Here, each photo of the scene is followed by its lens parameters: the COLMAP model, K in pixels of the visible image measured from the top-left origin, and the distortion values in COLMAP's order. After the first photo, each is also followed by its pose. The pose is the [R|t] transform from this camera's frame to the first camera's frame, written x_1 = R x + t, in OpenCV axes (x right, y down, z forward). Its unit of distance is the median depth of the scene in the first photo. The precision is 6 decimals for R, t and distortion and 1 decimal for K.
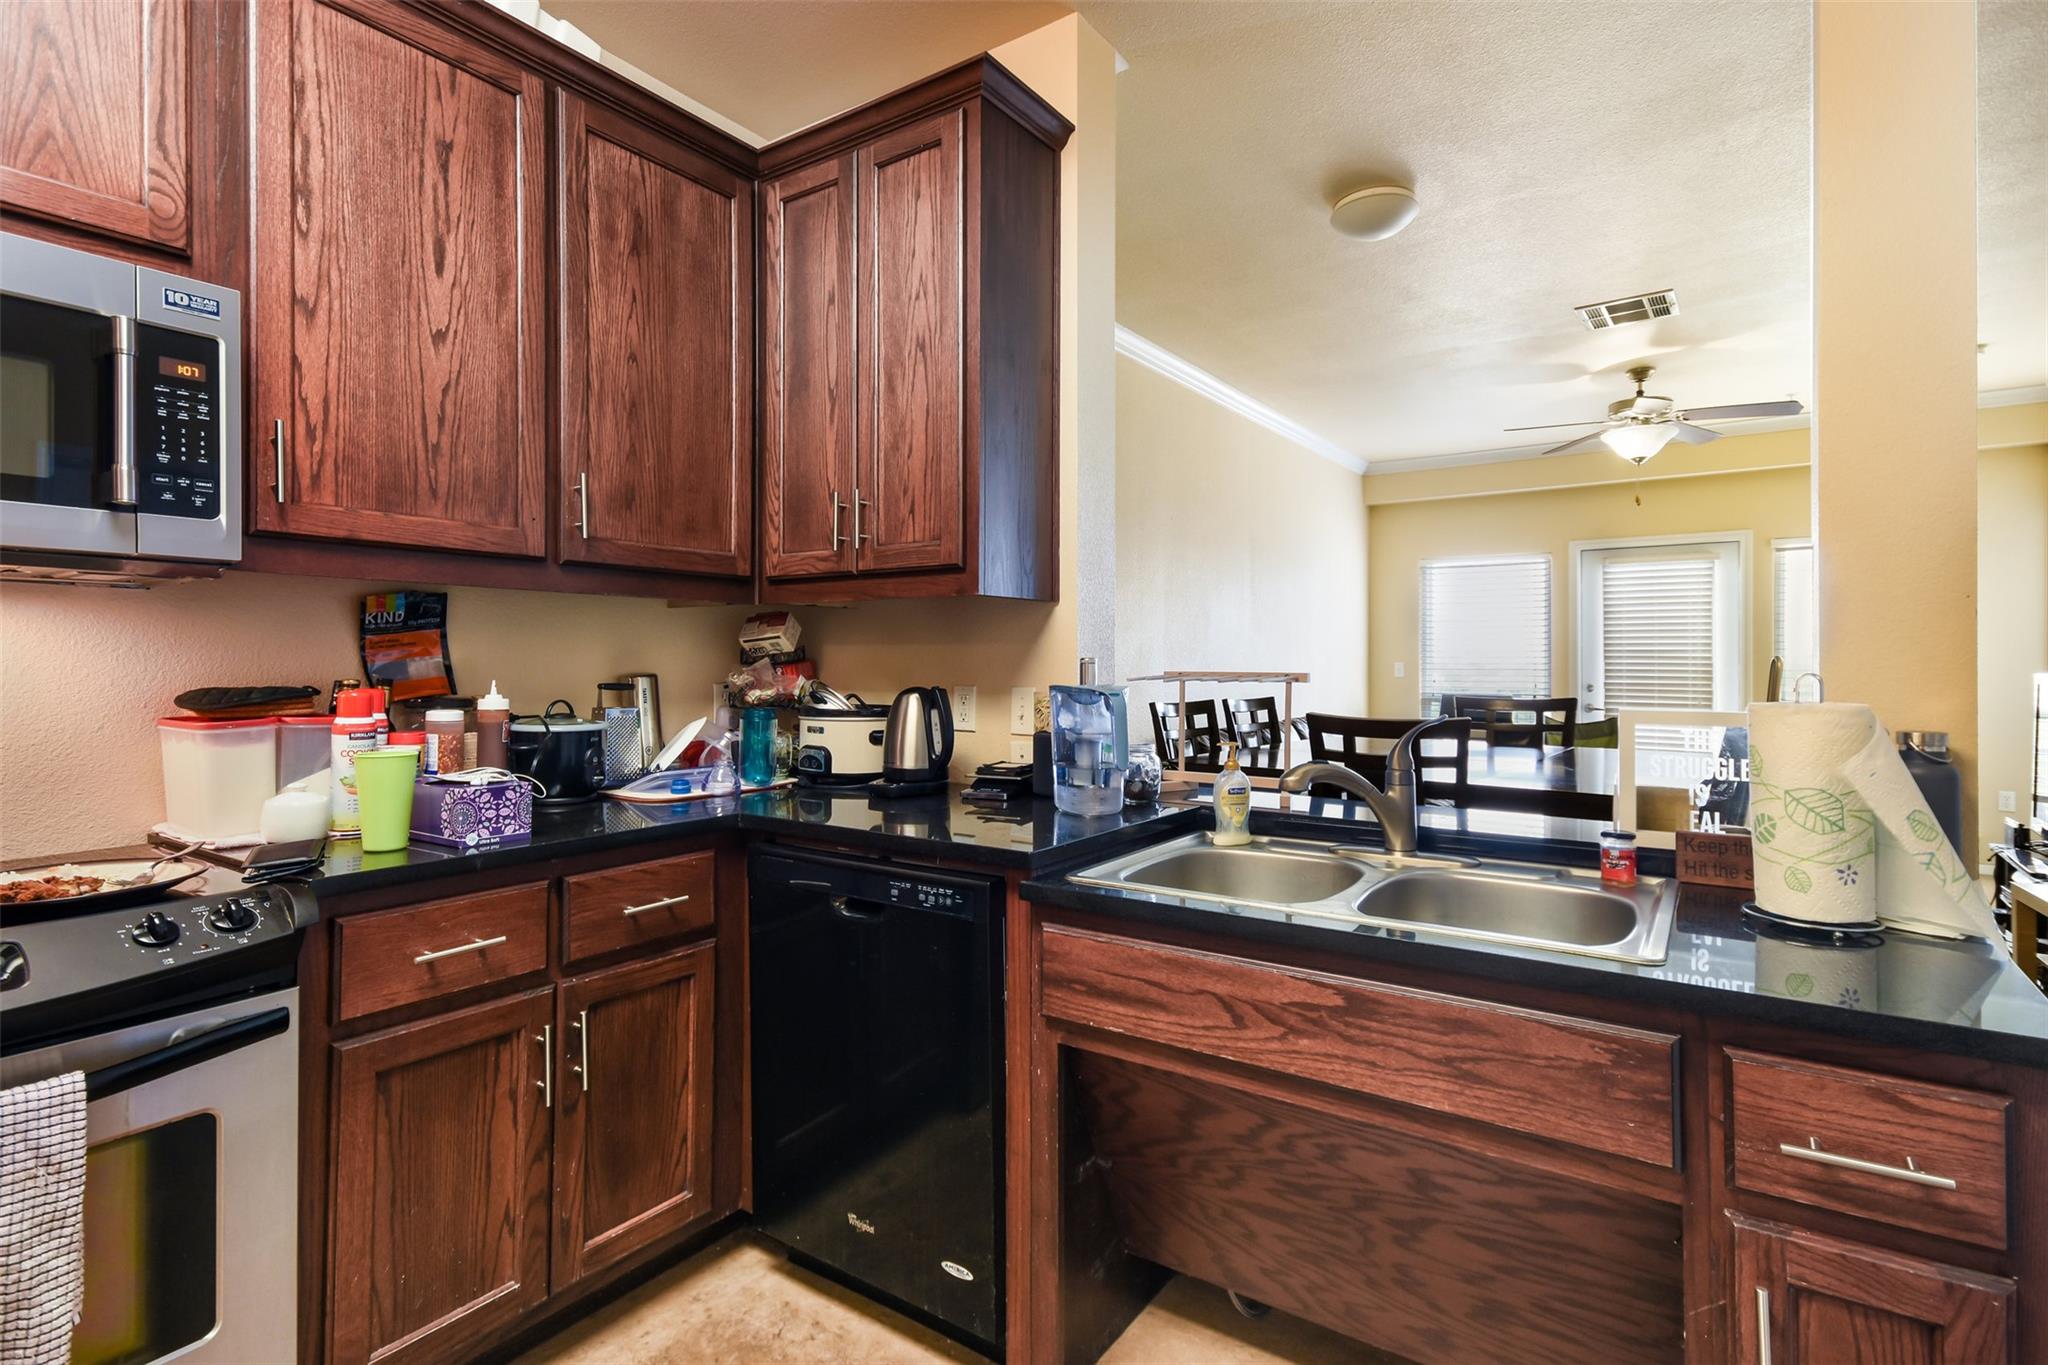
lens RADIAL K [[960.6, 0, 1021.8], [0, 960.6, 663.0], [0, 0, 1]] dist [0.018756, -0.009063]
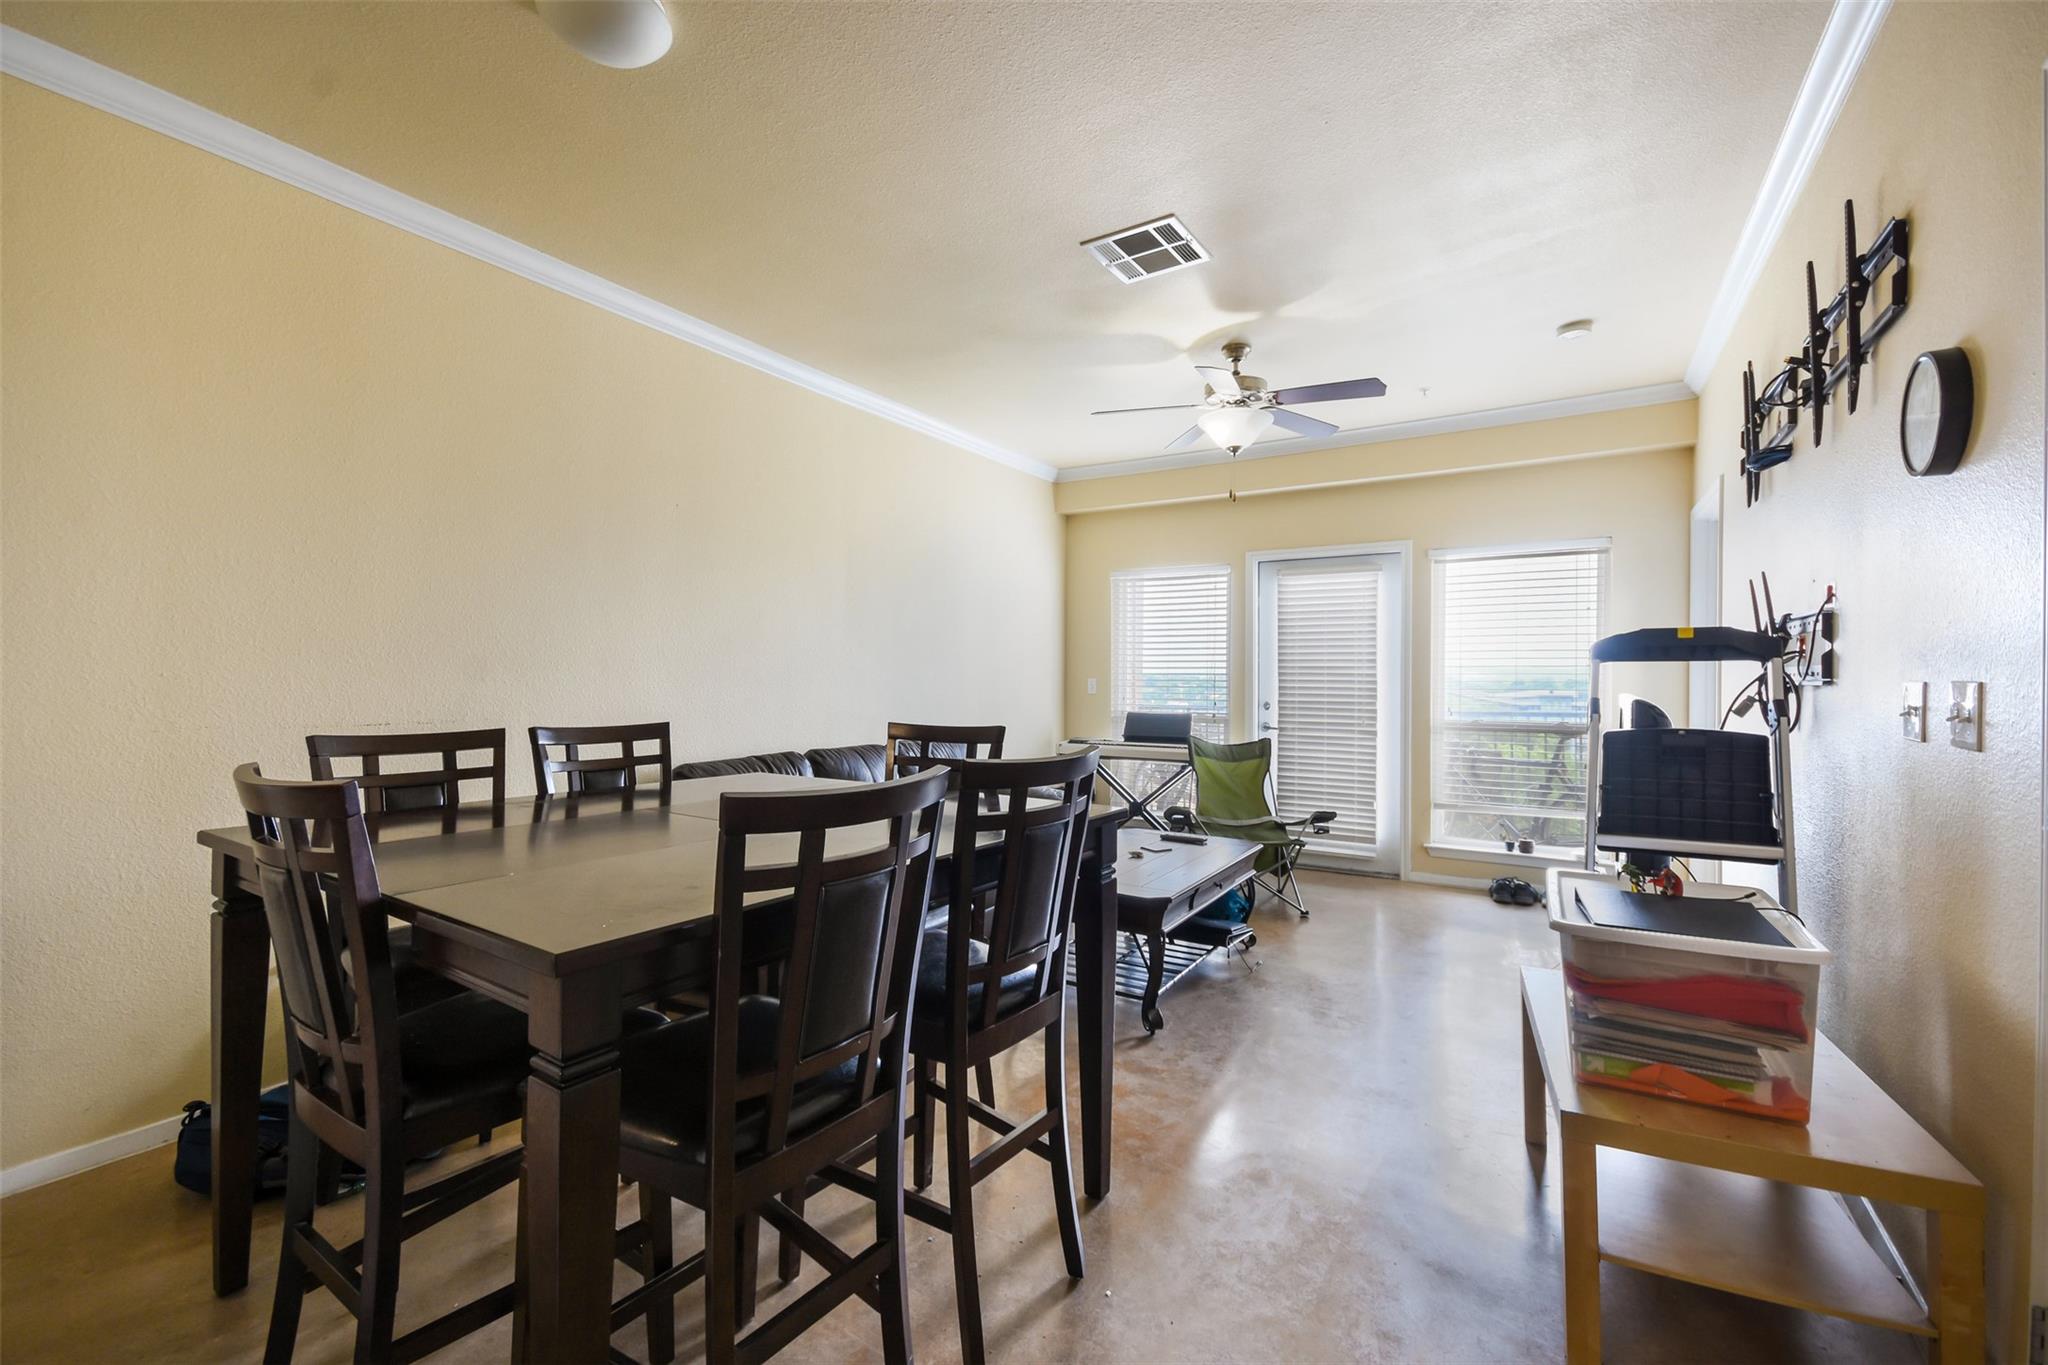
lens RADIAL K [[844.7, 0, 1024.0], [0, 844.7, 682.5], [0, 0, 1]] dist [0.000686, 0.000002]
pose [[0.998572, 0.006361, 0.053050, 0.795143], [-0.006405, 0.999979, 0.000660, 0.009741], [-0.053045, -0.000999, 0.998592, 0.461446]]
